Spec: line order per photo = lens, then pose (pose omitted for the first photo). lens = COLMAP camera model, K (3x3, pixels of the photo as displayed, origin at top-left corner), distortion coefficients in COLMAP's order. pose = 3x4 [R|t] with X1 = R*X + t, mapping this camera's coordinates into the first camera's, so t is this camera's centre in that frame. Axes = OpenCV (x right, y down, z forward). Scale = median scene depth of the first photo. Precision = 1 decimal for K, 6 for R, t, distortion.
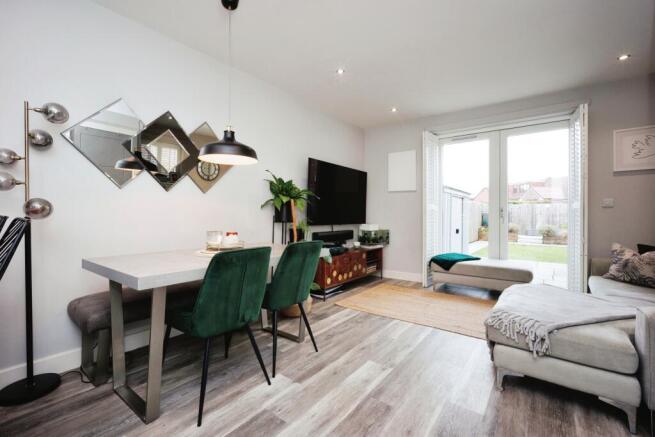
lens RADIAL K [[291.9, 0, 328.2], [0, 291.9, 215.5], [0, 0, 1]] dist [-0.003996, -0.000325]
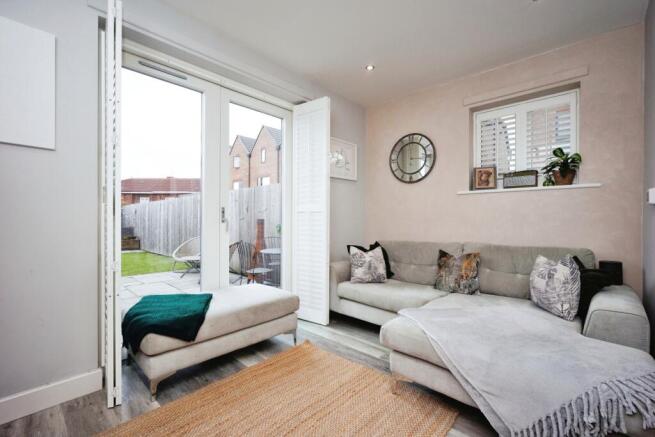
lens RADIAL K [[291.9, 0, 326.6], [0, 291.9, 219.4], [0, 0, 1]] dist [-0.003996, -0.000325]
pose [[0.099457, -0.003964, 0.995034, -0.045747], [0.004367, 0.999984, 0.003547, -0.004691], [-0.995032, 0.003992, 0.099473, 1.344086]]
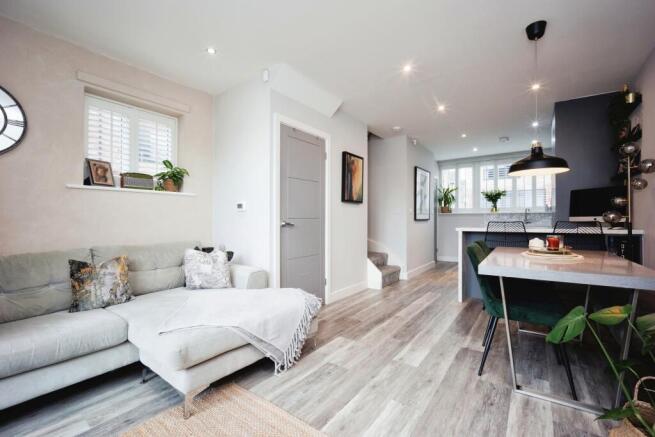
lens RADIAL K [[291.9, 0, 328.5], [0, 291.9, 218.3], [0, 0, 1]] dist [-0.003996, -0.000325]
pose [[-0.999726, -0.005425, -0.022773, 0.470748], [-0.005588, 0.999959, 0.007105, -0.015639], [0.022733, 0.007230, -0.999715, 1.993474]]
